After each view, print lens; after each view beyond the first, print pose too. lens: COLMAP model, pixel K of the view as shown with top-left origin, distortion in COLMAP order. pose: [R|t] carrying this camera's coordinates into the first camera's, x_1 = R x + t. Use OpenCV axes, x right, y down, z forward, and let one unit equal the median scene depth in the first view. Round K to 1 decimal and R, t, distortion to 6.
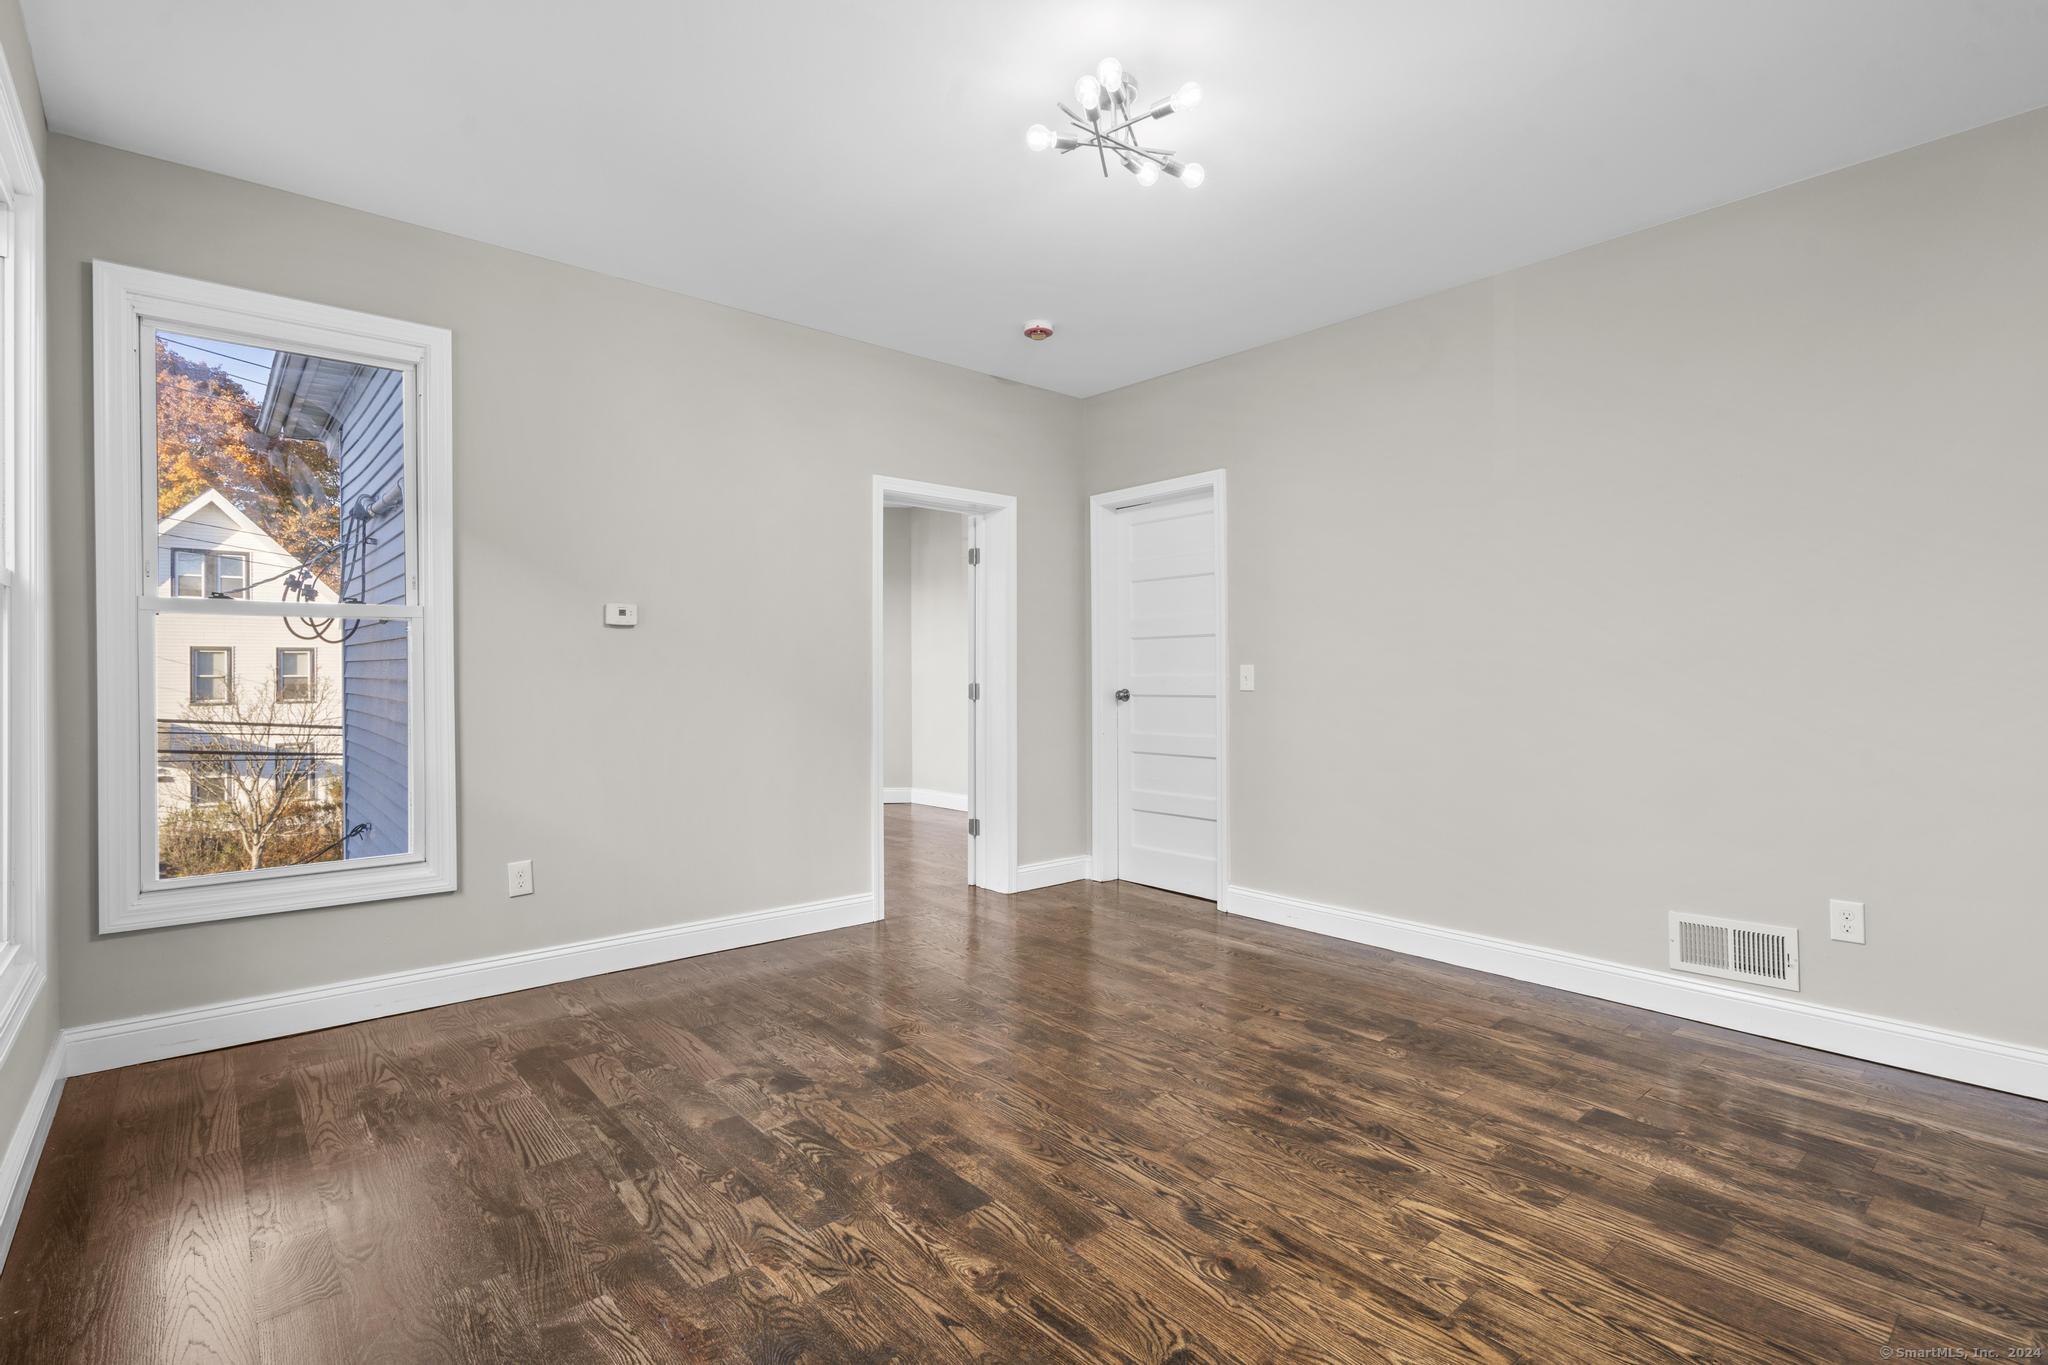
lens RADIAL K [[954.7, 0, 1011.6], [0, 954.7, 673.7], [0, 0, 1]] dist [-0.008803, 0.004272]
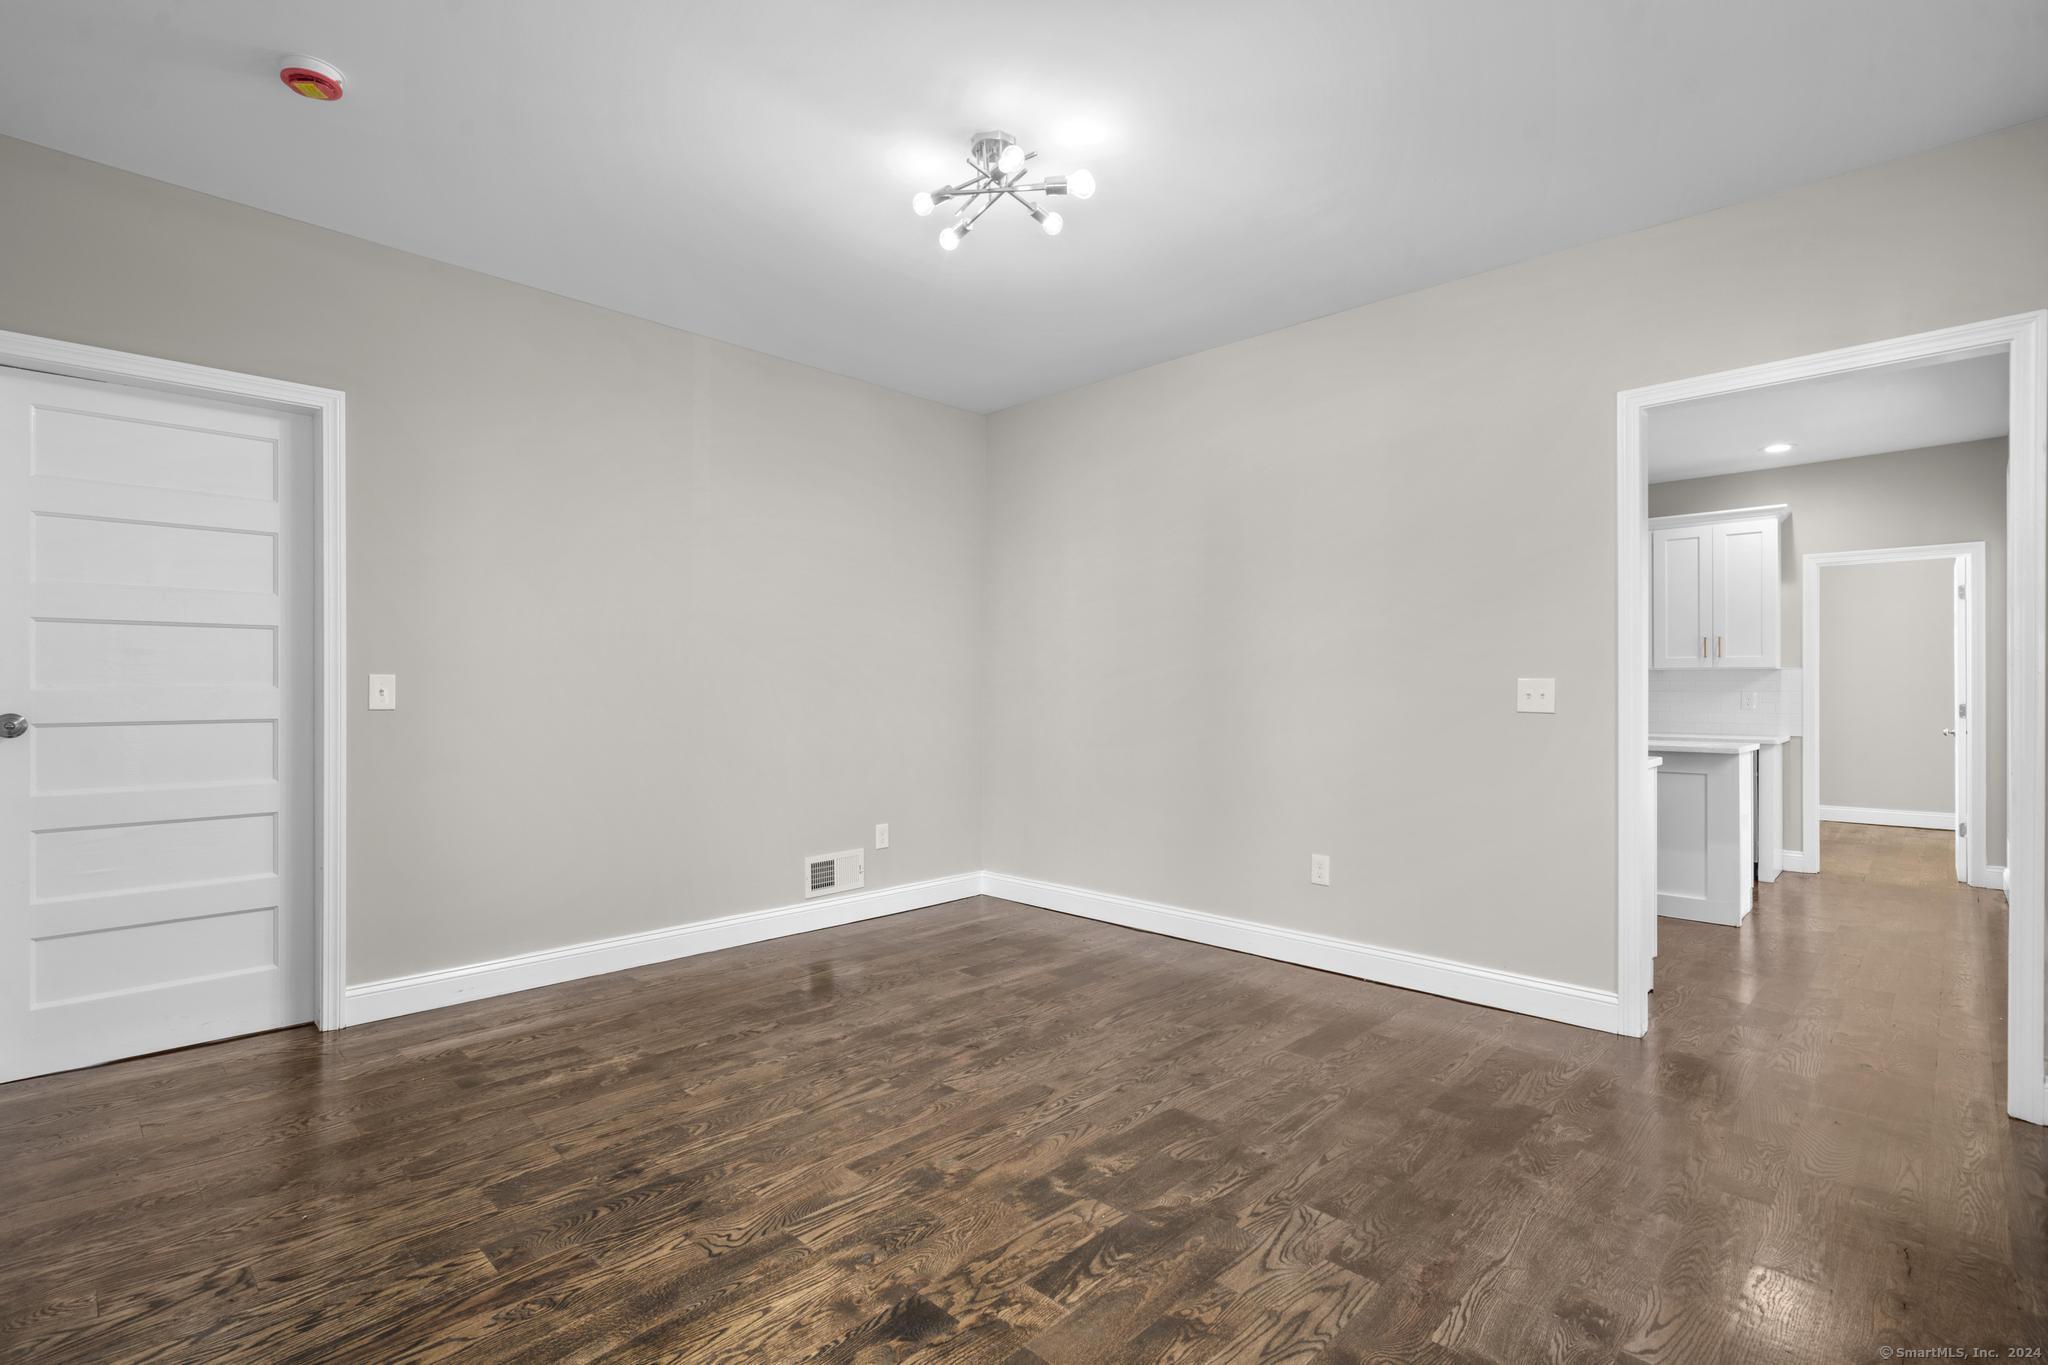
lens RADIAL K [[954.7, 0, 1016.2], [0, 954.7, 680.9], [0, 0, 1]] dist [-0.008803, 0.004272]
pose [[-0.089775, 0.008005, 0.995930, -0.825614], [-0.004260, 0.999955, -0.008421, 0.000086], [-0.995953, -0.004998, -0.089736, 0.922893]]
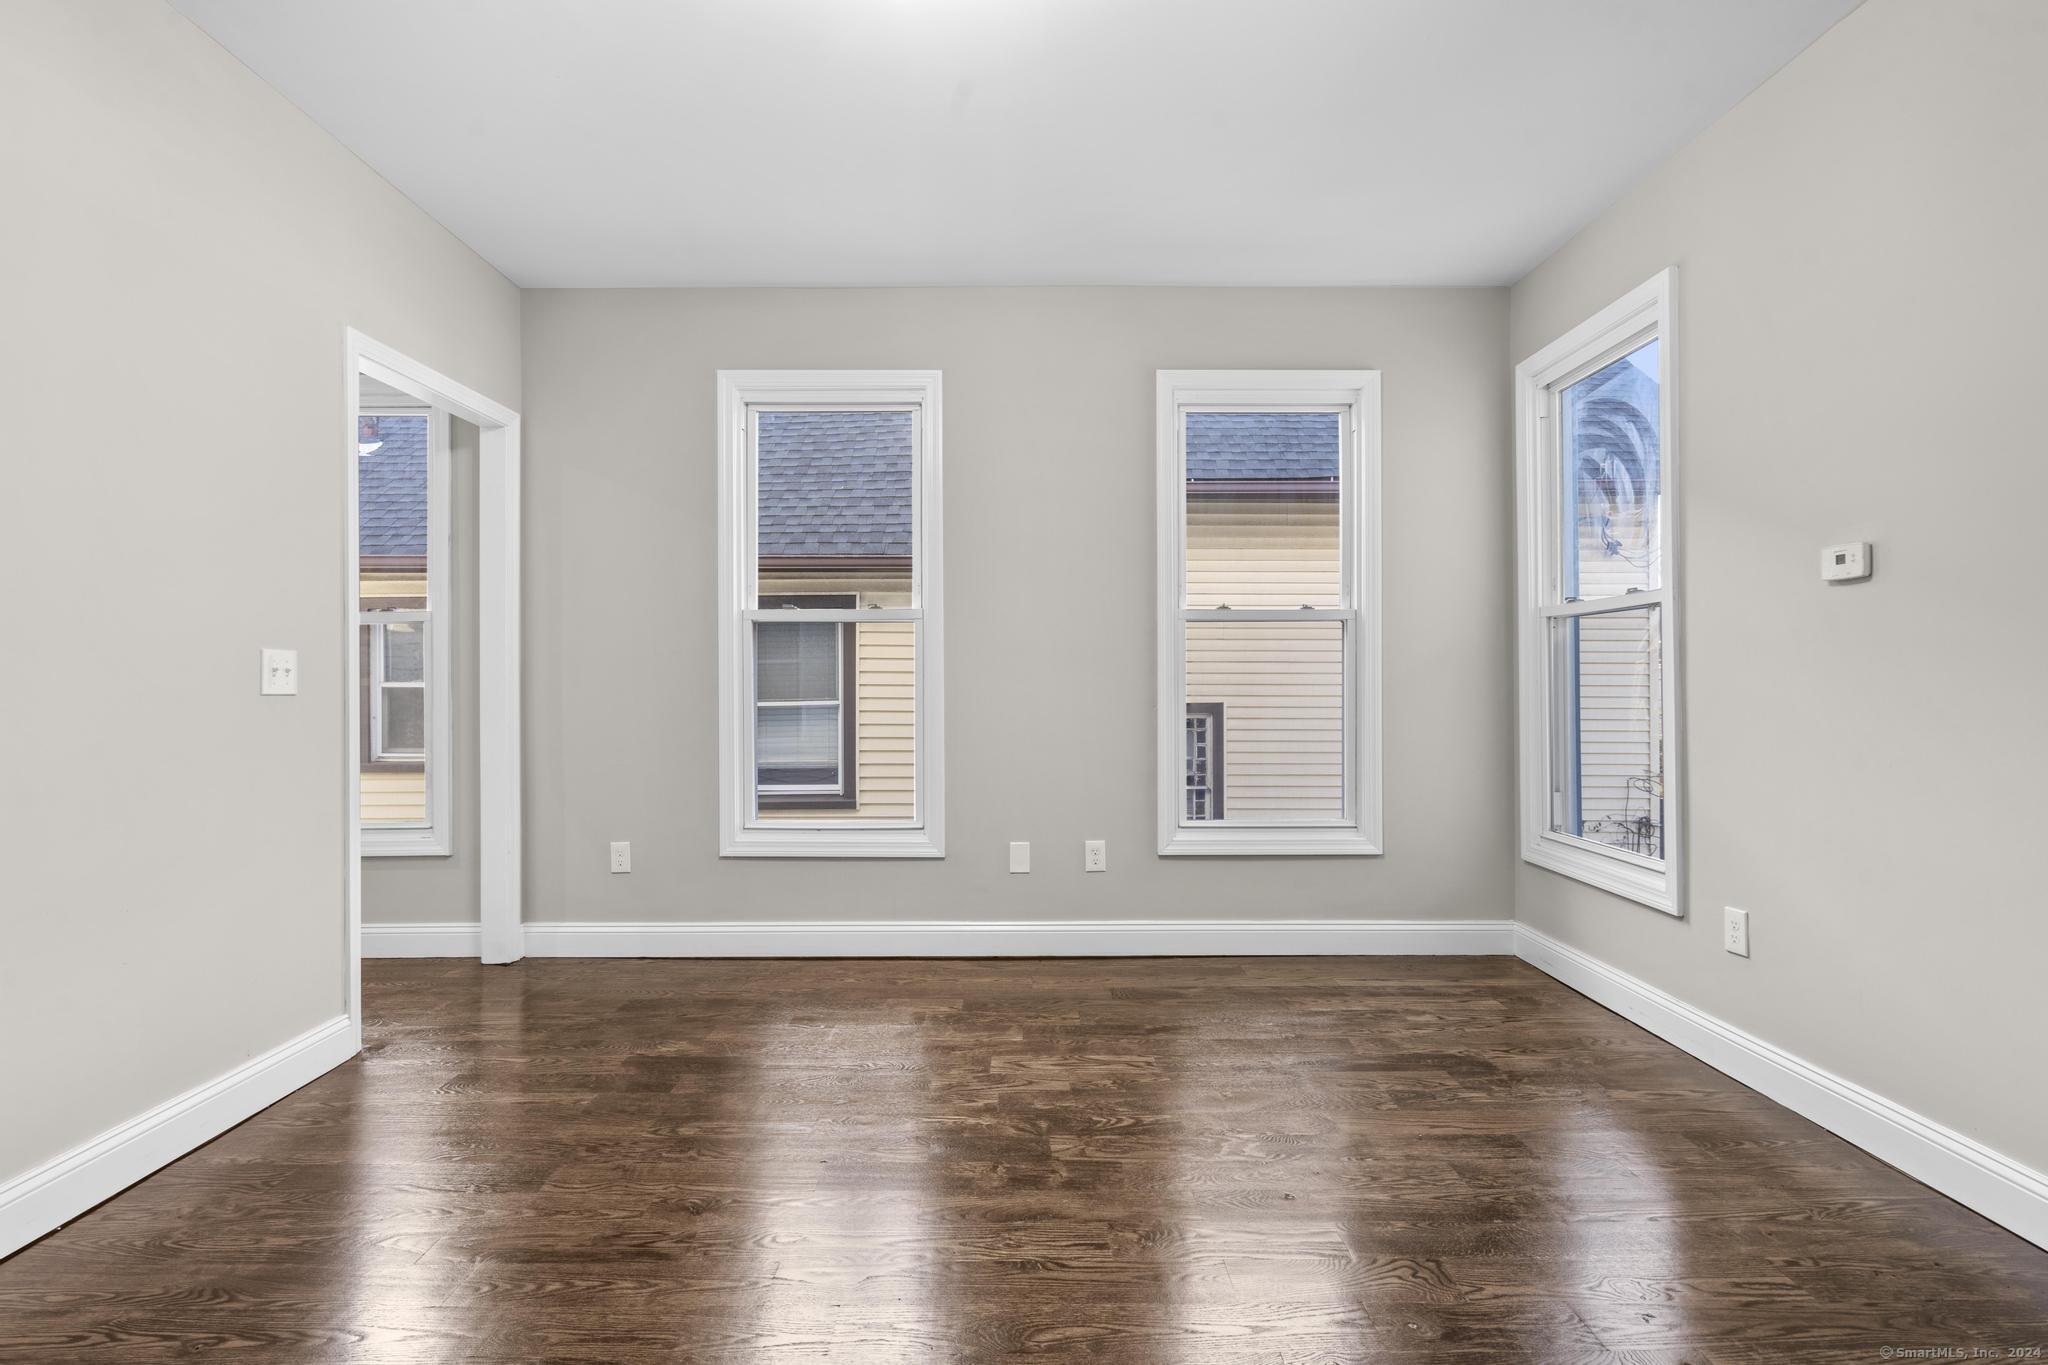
lens RADIAL K [[954.7, 0, 1012.4], [0, 954.7, 671.3], [0, 0, 1]] dist [-0.008803, 0.004272]
pose [[-0.648672, -0.005102, -0.761051, 0.522791], [0.002738, 0.999955, -0.009038, 0.016092], [0.761063, -0.007946, -0.648629, 1.269883]]
